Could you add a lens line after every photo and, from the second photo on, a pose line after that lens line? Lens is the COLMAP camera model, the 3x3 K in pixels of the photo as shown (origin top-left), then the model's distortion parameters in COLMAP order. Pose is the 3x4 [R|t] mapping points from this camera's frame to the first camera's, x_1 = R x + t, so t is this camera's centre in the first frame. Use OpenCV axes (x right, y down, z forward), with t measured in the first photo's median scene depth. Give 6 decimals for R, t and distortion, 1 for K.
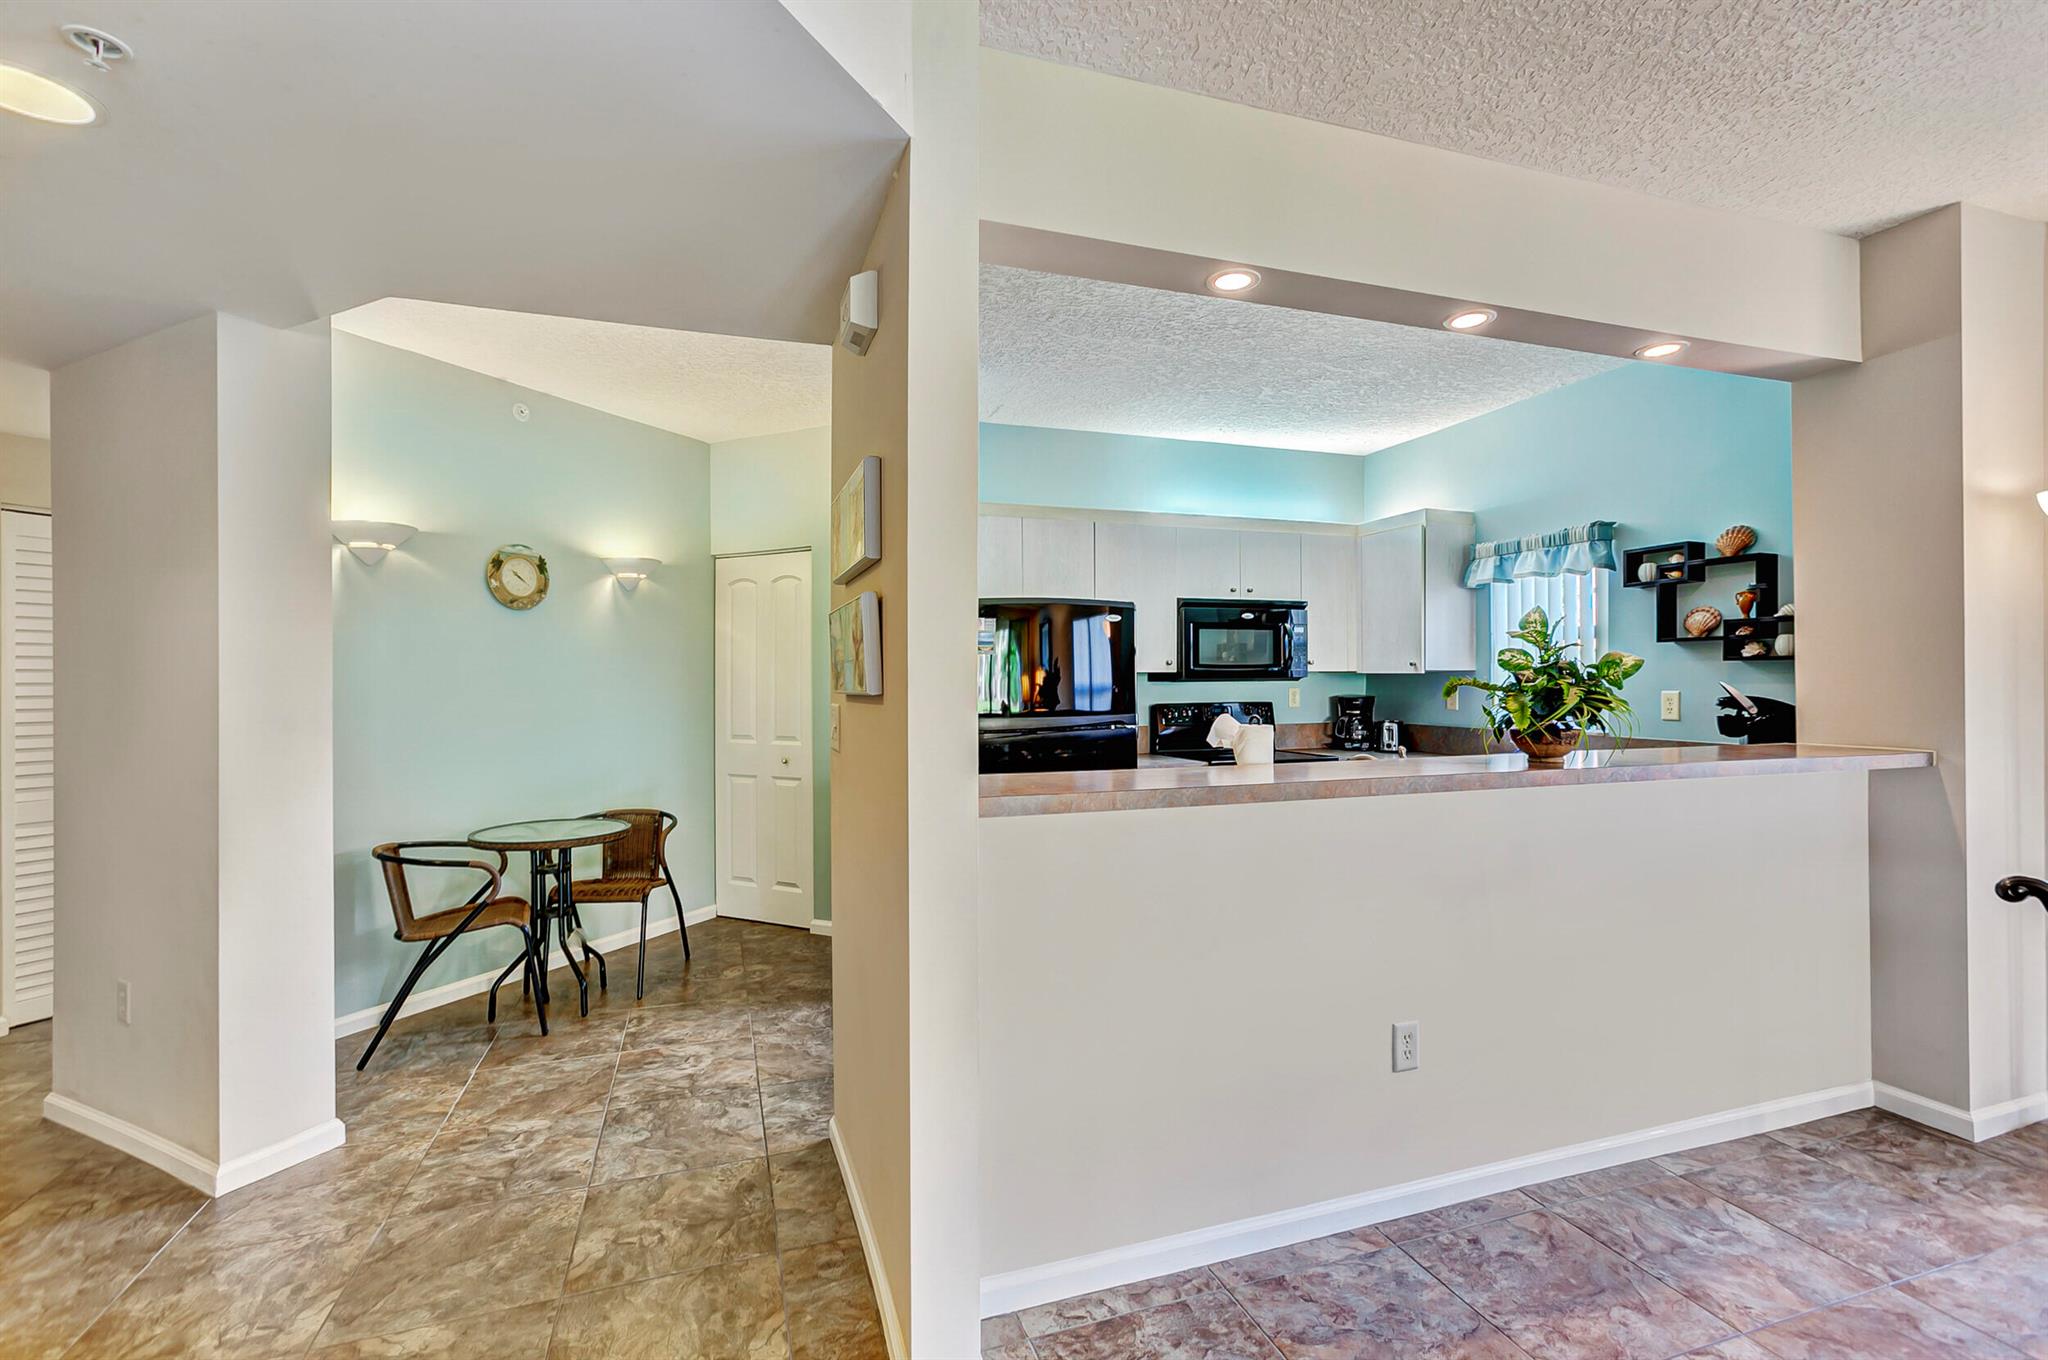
lens RADIAL K [[911.5, 0, 1012.3], [0, 911.5, 679.0], [0, 0, 1]] dist [0.001378, 0.001177]
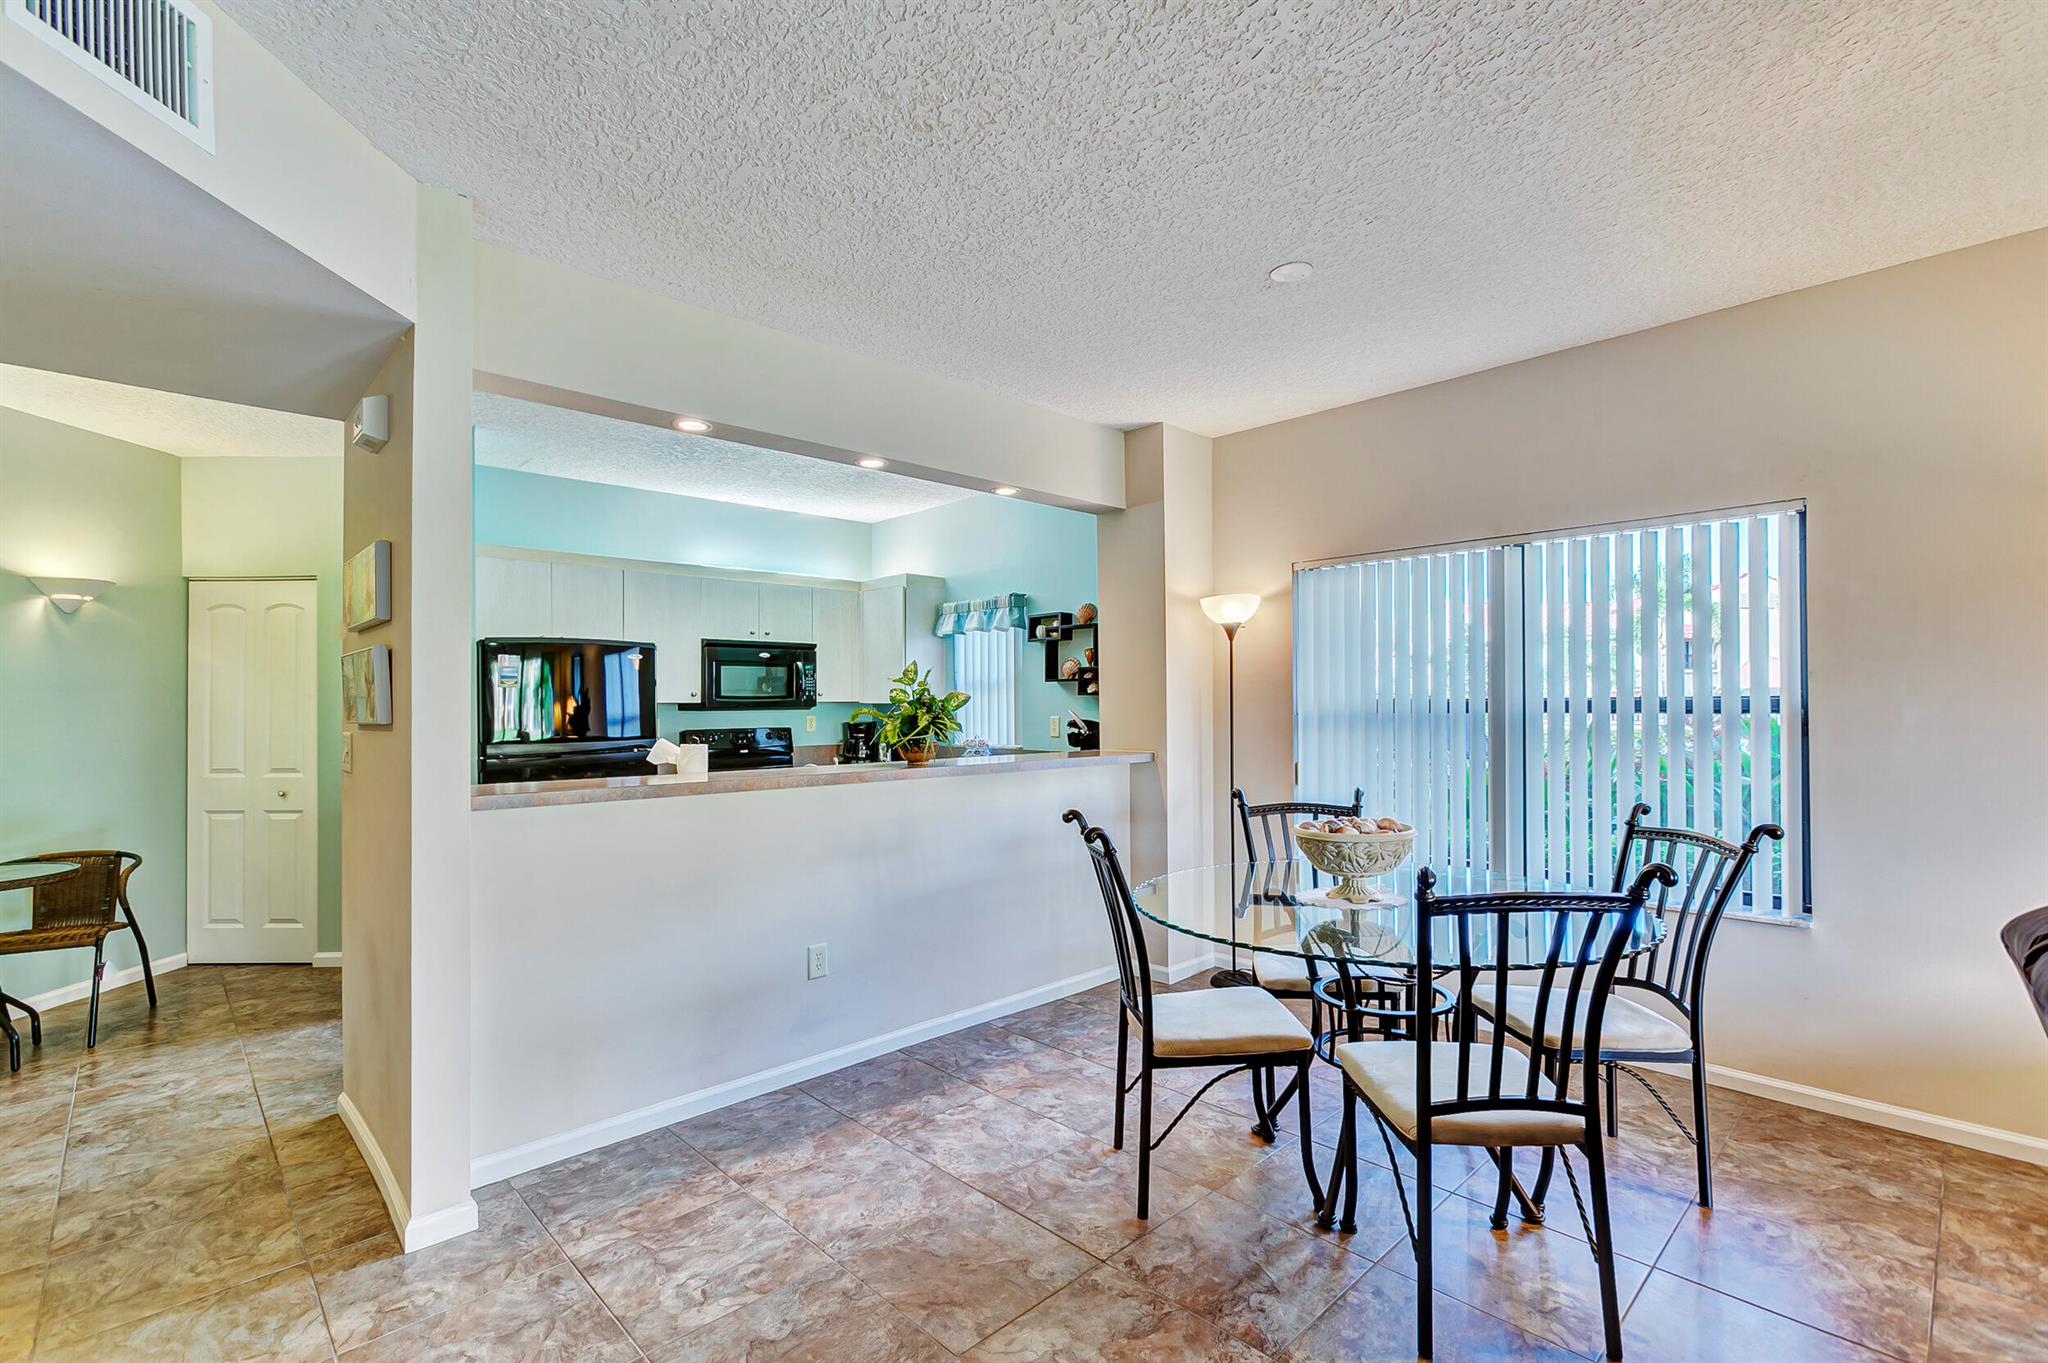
lens RADIAL K [[927.8, 0, 1009.4], [0, 927.8, 697.1], [0, 0, 1]] dist [0.007405, 0.001266]
pose [[0.908867, 0.002056, 0.417081, 0.056773], [0.002000, 0.999955, -0.009288, -0.003294], [-0.417081, 0.009276, 0.908822, -0.312470]]
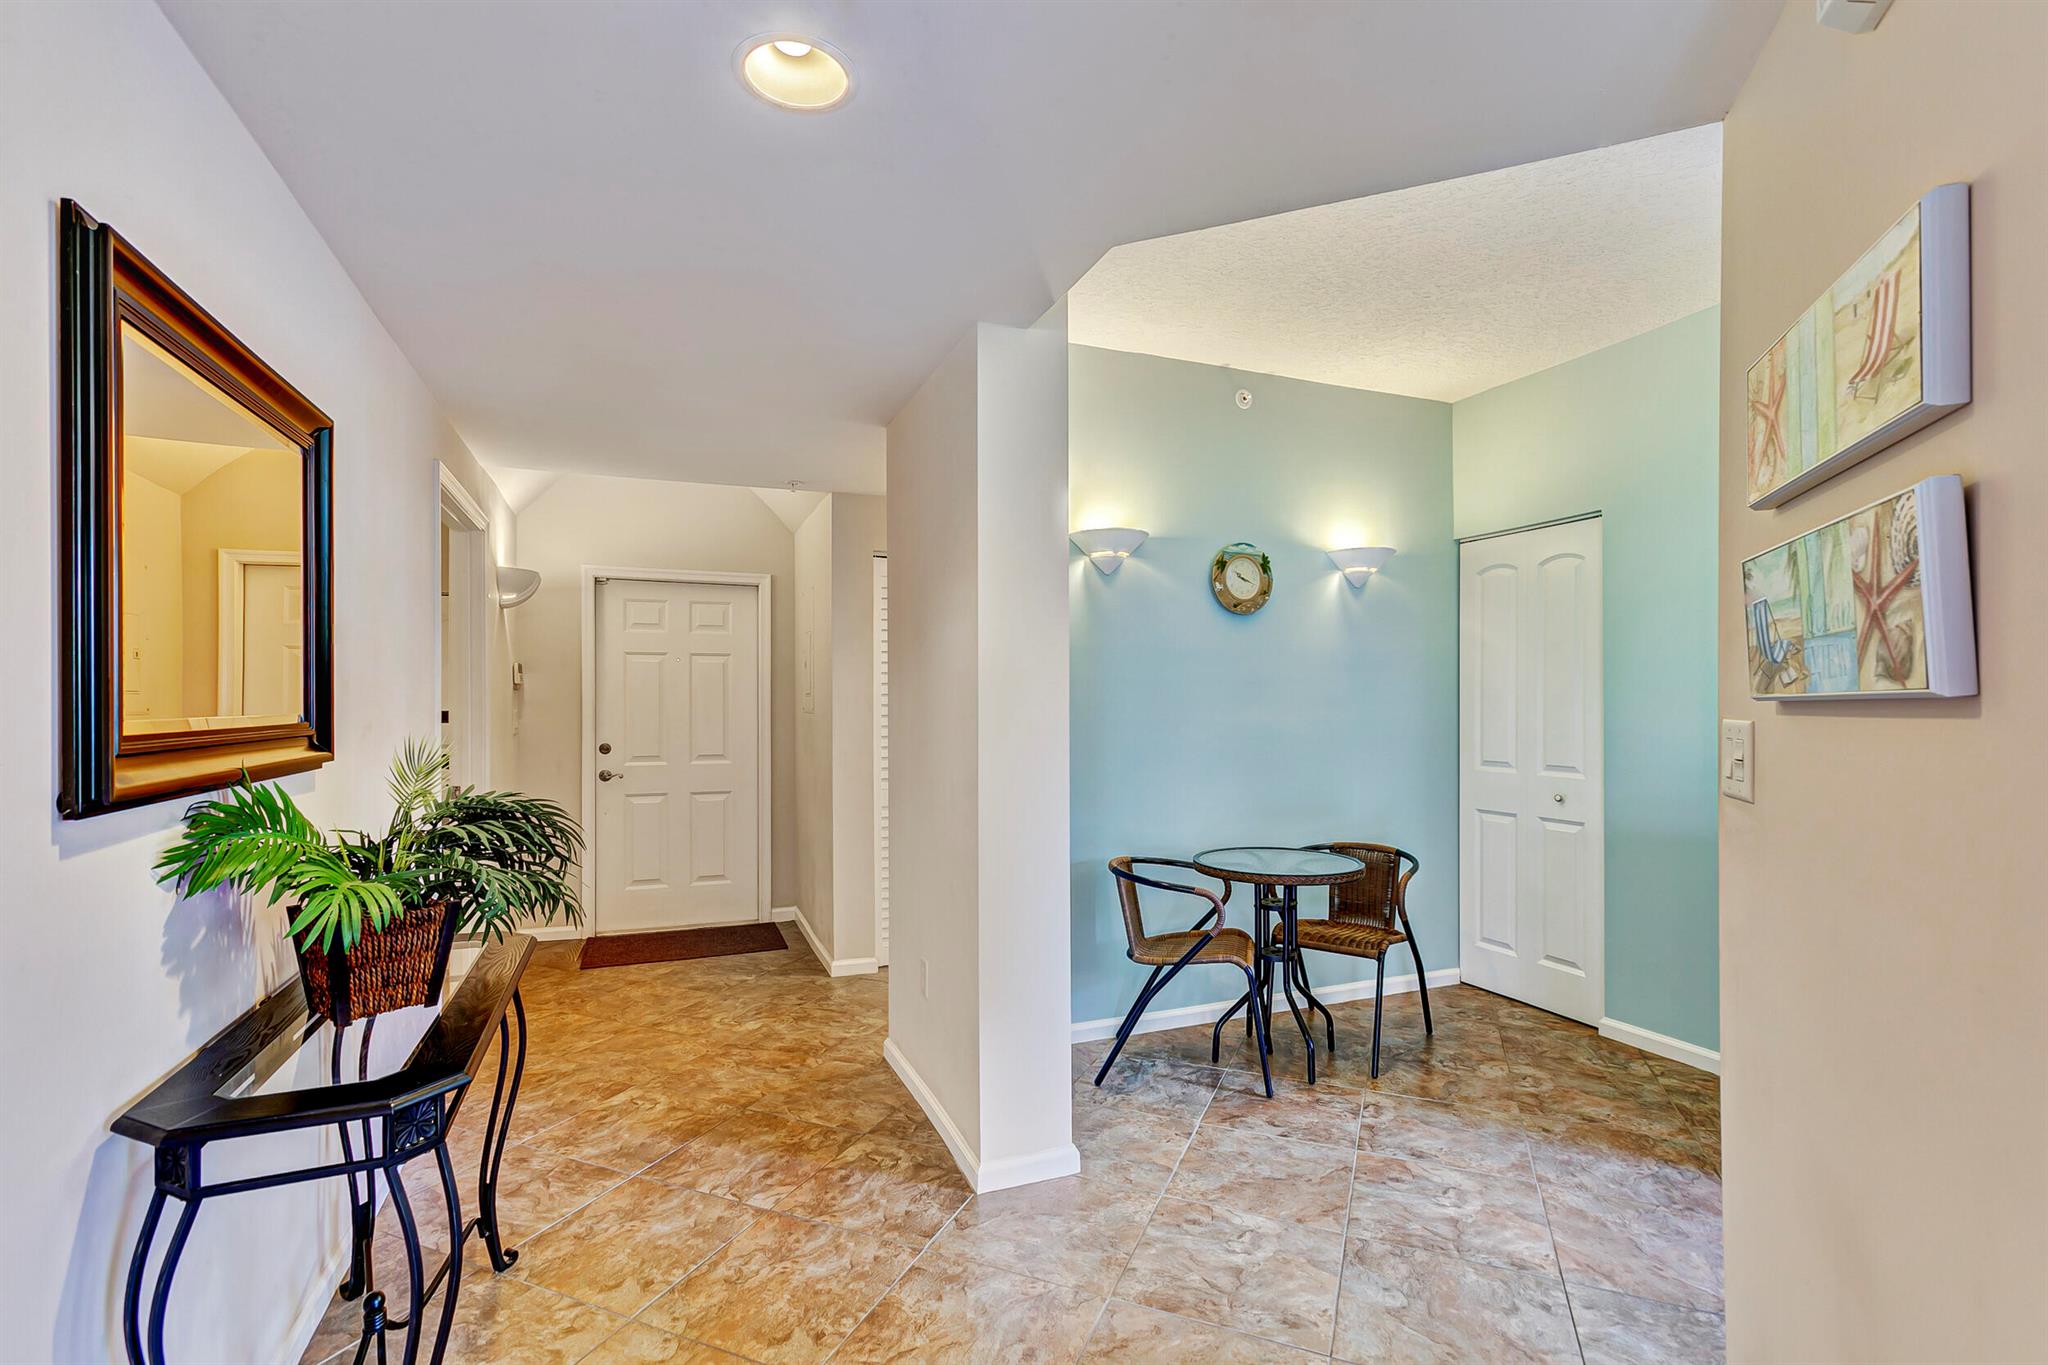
lens RADIAL K [[922.1, 0, 1030.6], [0, 922.1, 707.0], [0, 0, 1]] dist [-0.000041, 0.000499]
pose [[0.754885, 0.006103, -0.655828, -0.108067], [-0.000252, 0.999959, 0.009015, 0.010192], [0.655857, -0.006640, 0.754856, 0.185878]]
